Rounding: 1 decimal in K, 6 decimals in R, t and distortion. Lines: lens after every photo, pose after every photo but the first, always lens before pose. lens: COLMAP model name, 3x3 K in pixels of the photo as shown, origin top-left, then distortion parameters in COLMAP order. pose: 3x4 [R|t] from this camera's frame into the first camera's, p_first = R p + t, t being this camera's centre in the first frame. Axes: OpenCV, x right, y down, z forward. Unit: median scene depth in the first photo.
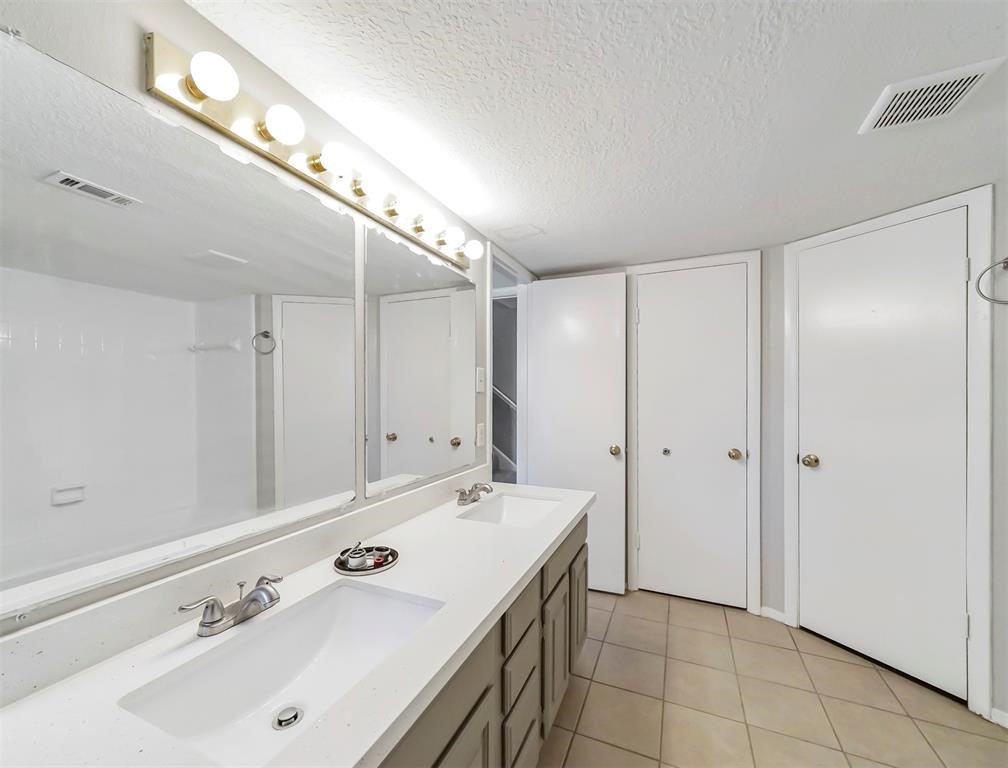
lens RADIAL K [[392.4, 0, 522.8], [0, 392.4, 391.3], [0, 0, 1]] dist [-0.000150, 0.000105]
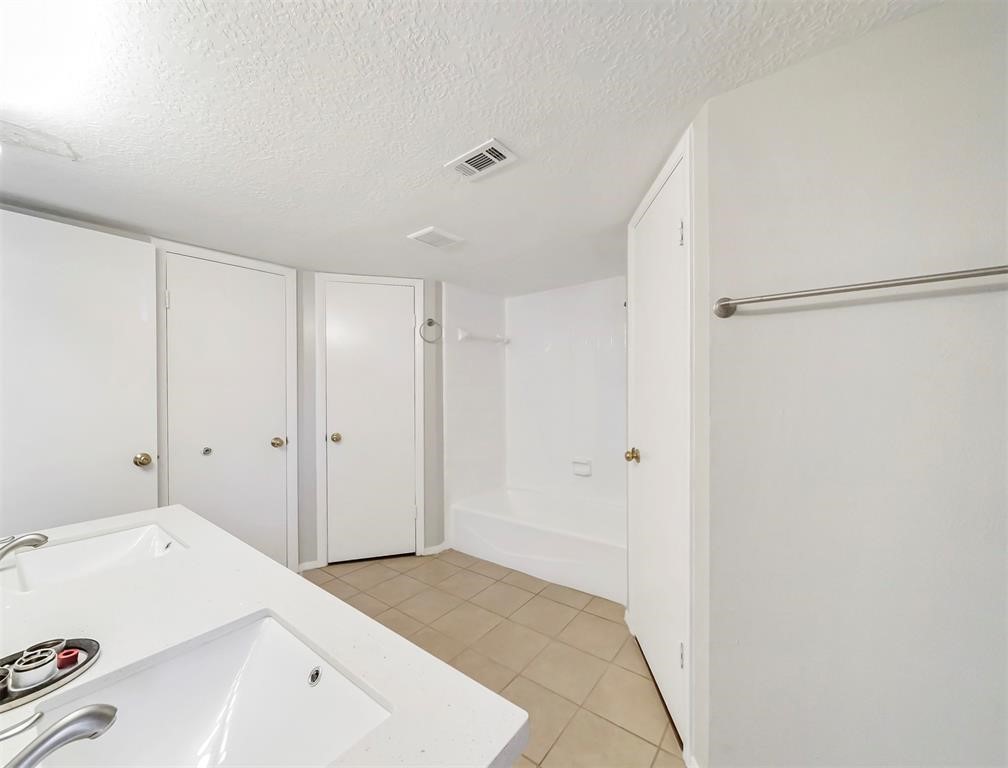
lens RADIAL K [[392.4, 0, 500.3], [0, 392.4, 388.3], [0, 0, 1]] dist [-0.000150, 0.000105]
pose [[0.254162, -0.005380, 0.967147, -0.434339], [0.010321, 0.999943, 0.002850, 0.008444], [-0.967107, 0.009258, 0.254203, 0.097847]]
